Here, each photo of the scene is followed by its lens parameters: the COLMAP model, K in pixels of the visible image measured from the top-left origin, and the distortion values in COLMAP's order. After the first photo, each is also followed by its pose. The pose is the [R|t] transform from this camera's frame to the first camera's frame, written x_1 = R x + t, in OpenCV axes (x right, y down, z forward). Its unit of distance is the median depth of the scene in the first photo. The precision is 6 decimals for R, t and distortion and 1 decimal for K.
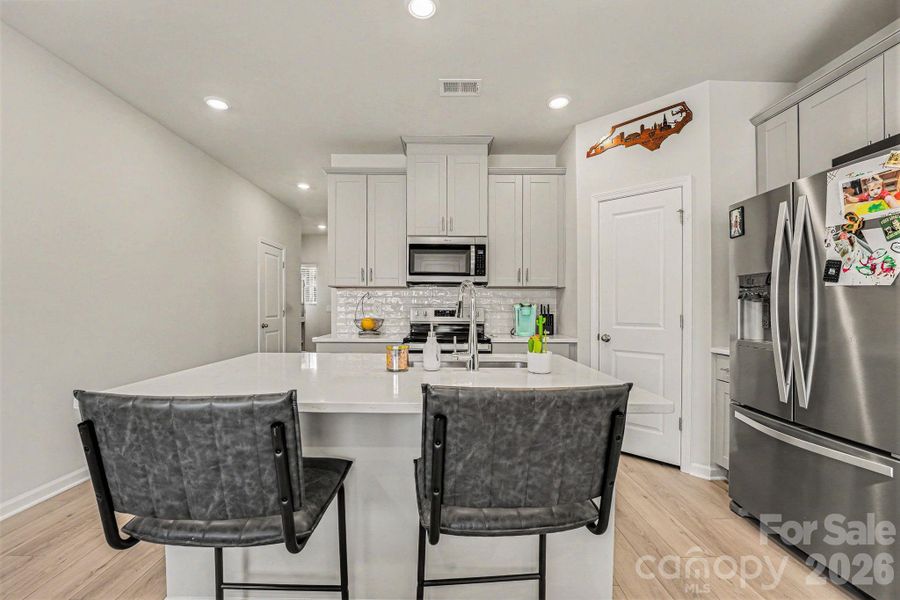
lens RADIAL K [[374.5, 0, 449.1], [0, 374.5, 318.6], [0, 0, 1]] dist [-0.019272, -0.000018]
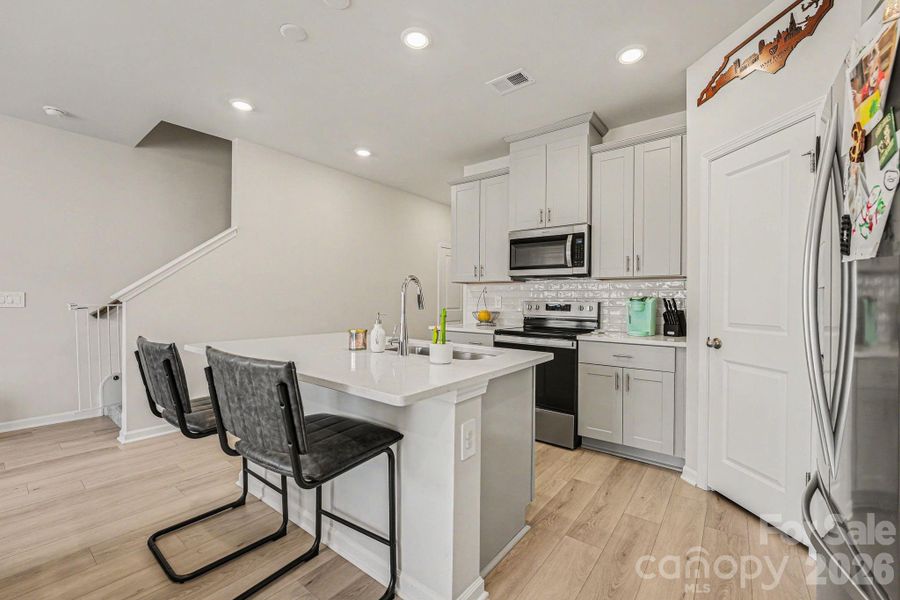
lens RADIAL K [[374.5, 0, 455.2], [0, 374.5, 311.3], [0, 0, 1]] dist [-0.019272, -0.000018]
pose [[0.792174, 0.019563, -0.609981, 0.431178], [-0.023045, 0.999732, 0.002136, -0.000462], [0.609860, 0.012365, 0.792413, 0.095048]]
